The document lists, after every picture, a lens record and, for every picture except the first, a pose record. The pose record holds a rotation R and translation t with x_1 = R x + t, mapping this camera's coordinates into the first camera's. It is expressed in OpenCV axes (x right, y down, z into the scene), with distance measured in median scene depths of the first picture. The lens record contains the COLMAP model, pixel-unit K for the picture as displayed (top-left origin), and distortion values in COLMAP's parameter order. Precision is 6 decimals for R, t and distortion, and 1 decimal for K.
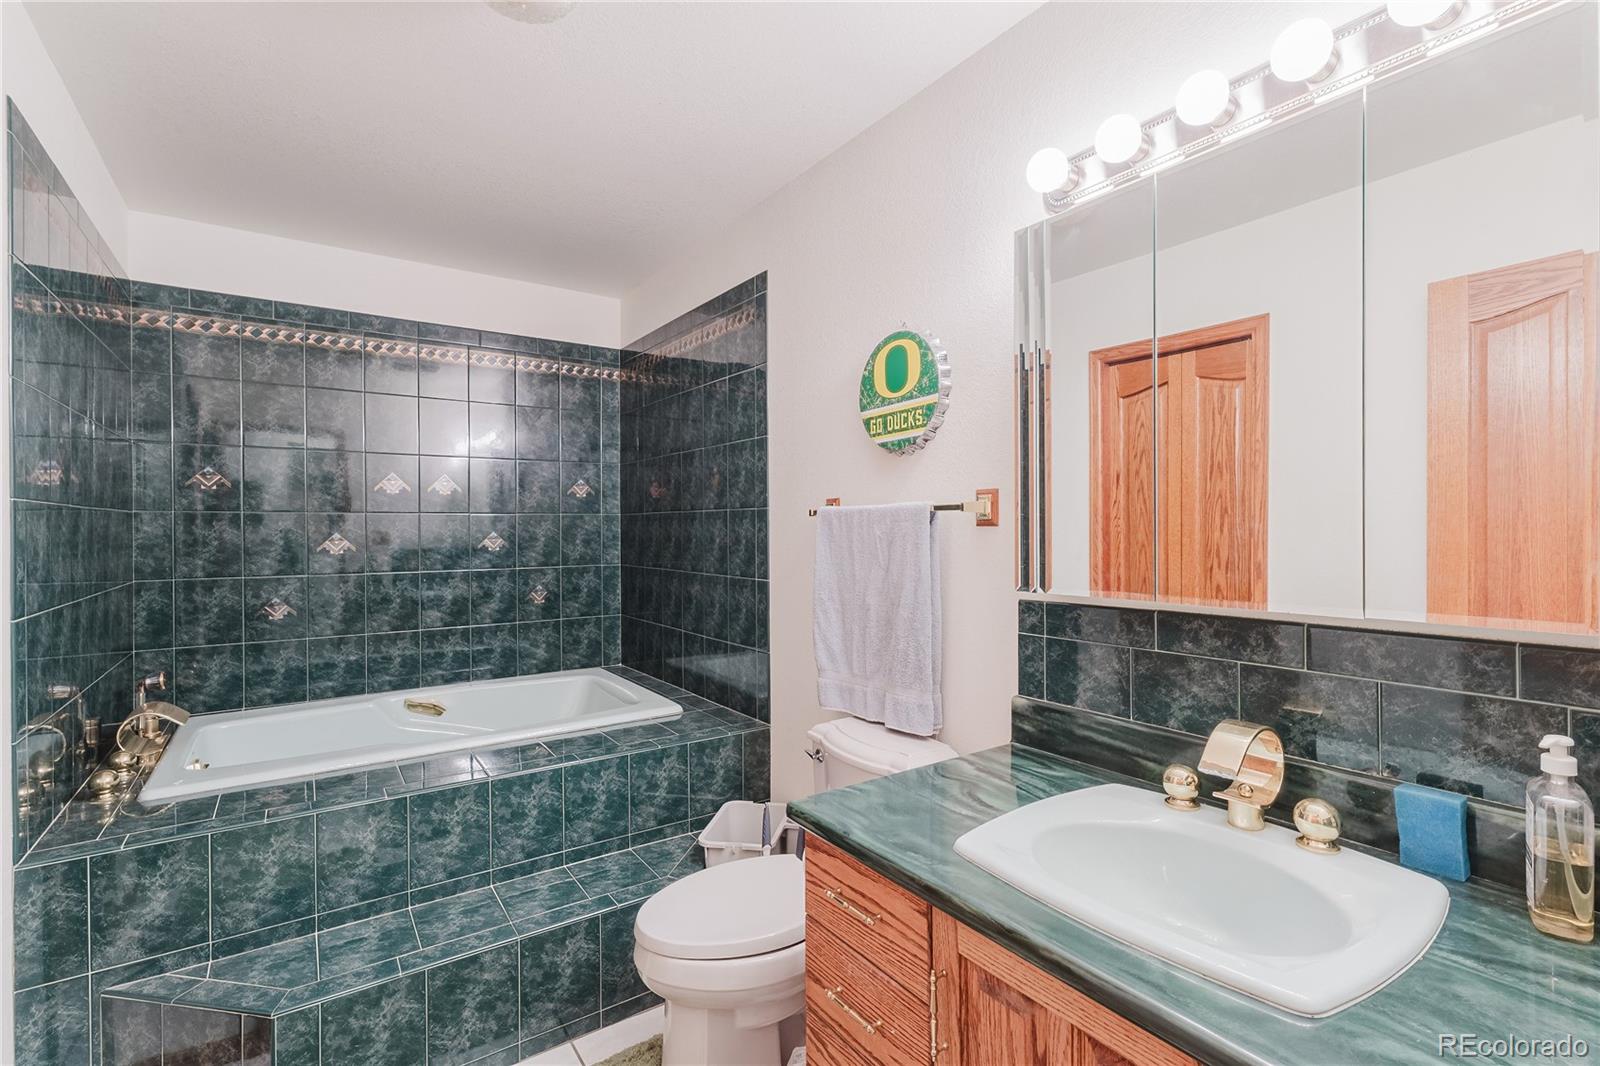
lens RADIAL K [[731.0, 0, 808.2], [0, 731.0, 533.0], [0, 0, 1]] dist [-0.000133, 0.000453]
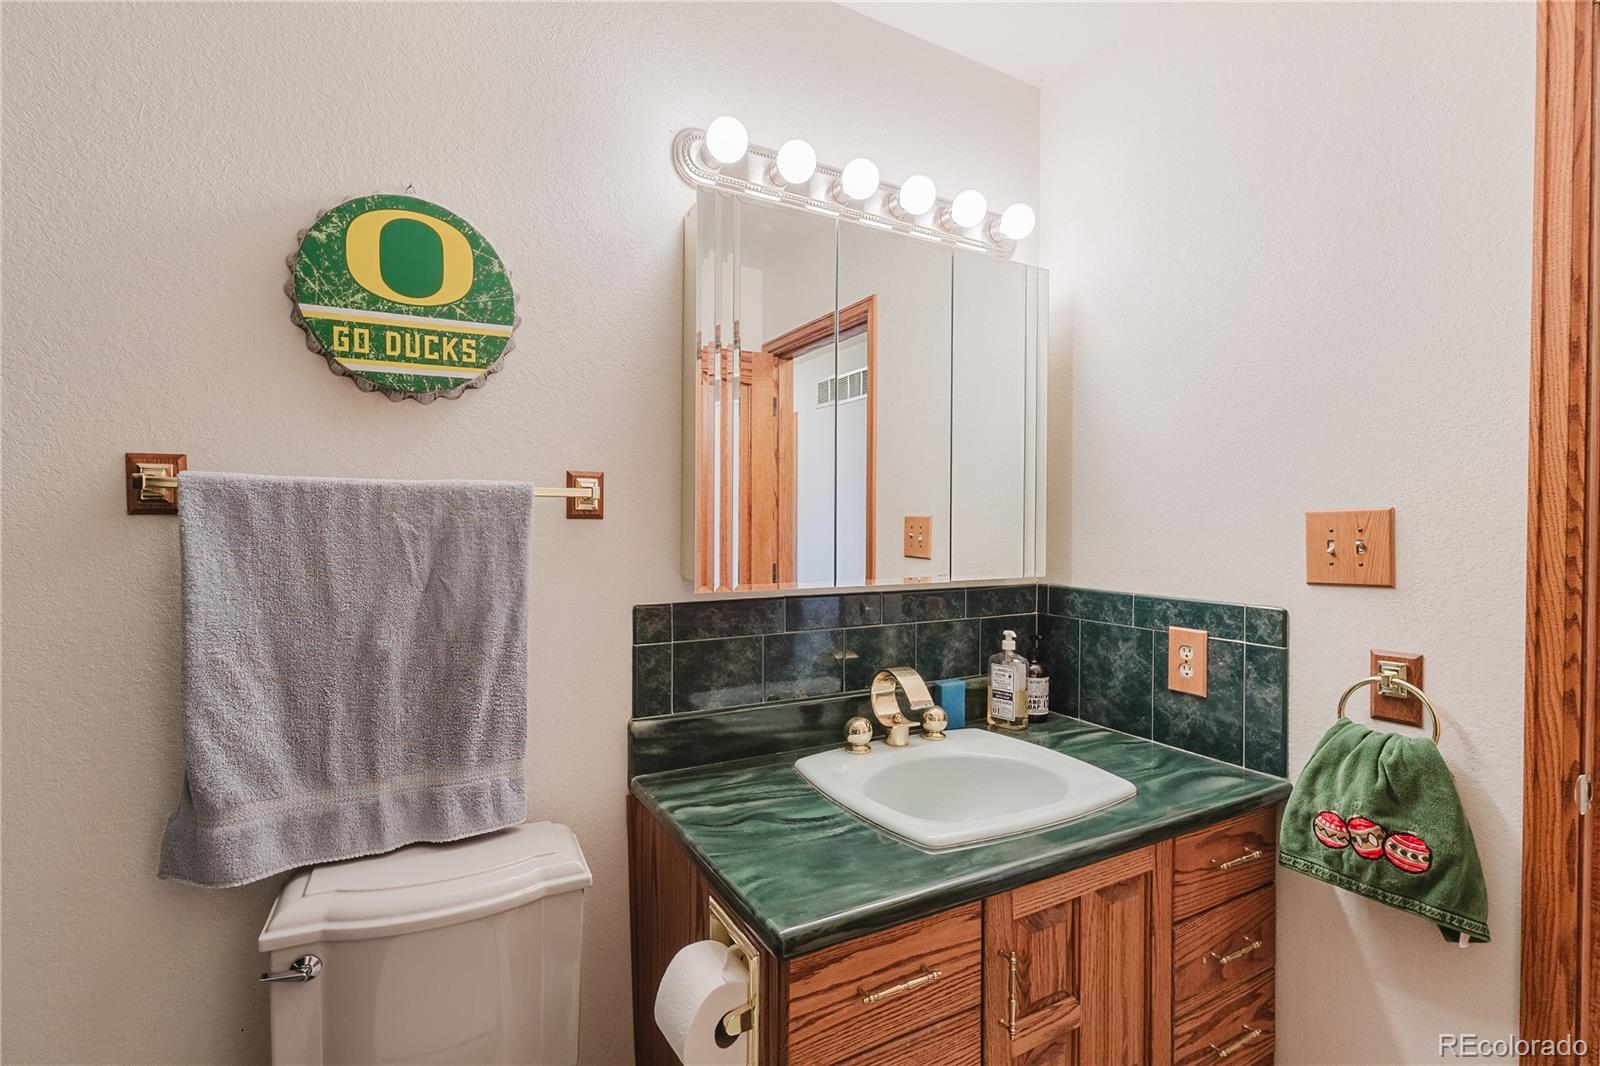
lens RADIAL K [[731.0, 0, 806.1], [0, 731.0, 534.2], [0, 0, 1]] dist [-0.000133, 0.000453]
pose [[0.103001, -0.008194, 0.994647, -0.553394], [-0.002772, 0.999960, 0.008525, -0.000410], [-0.994677, -0.003635, 0.102975, 0.743032]]
